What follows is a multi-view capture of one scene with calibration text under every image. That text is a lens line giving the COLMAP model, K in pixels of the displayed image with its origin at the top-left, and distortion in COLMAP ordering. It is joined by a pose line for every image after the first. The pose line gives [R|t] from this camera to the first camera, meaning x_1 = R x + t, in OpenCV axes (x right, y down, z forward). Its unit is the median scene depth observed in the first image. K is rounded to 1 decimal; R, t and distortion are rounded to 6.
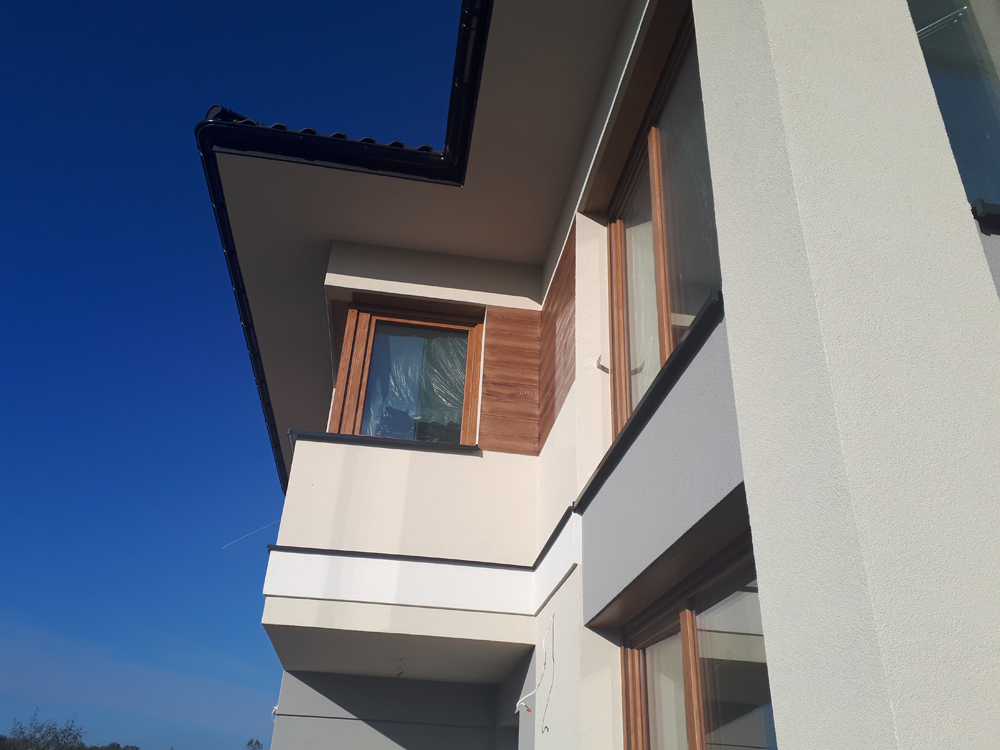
lens RADIAL K [[806.3, 0, 501.6], [0, 806.3, 392.5], [0, 0, 1]] dist [0.126508, -0.185471]
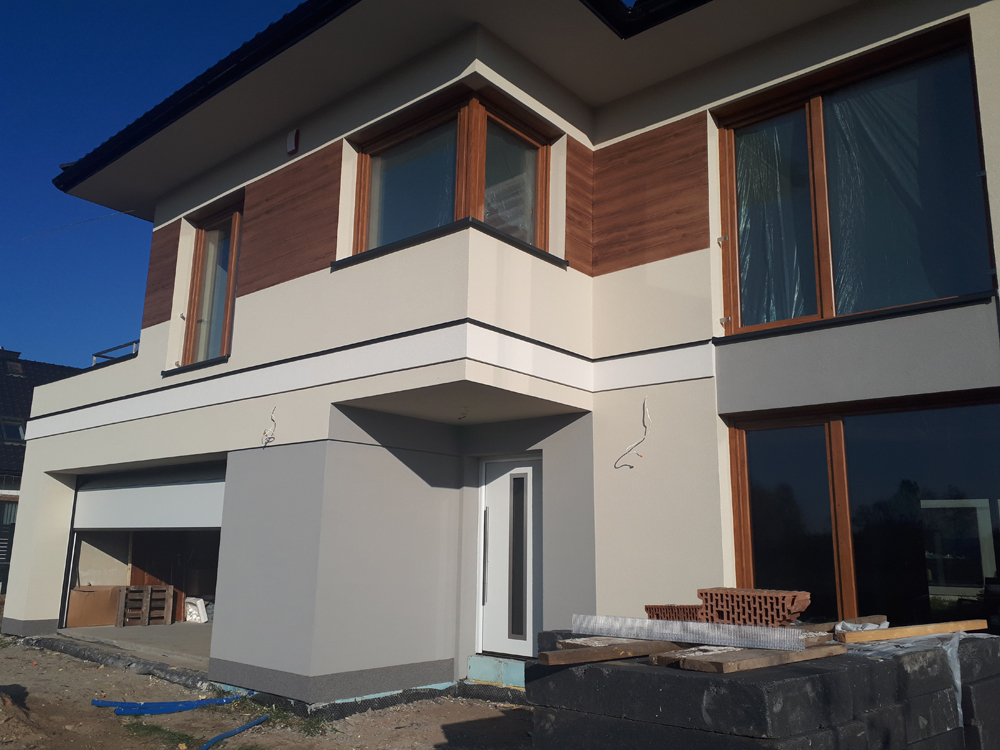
lens RADIAL K [[817.4, 0, 482.5], [0, 817.4, 404.1], [0, 0, 1]] dist [0.024346, -0.011879]
pose [[0.764181, 0.091565, 0.638470, -0.861486], [-0.303302, 0.924617, 0.230418, 0.016558], [-0.569242, -0.369730, 0.734346, 0.058598]]
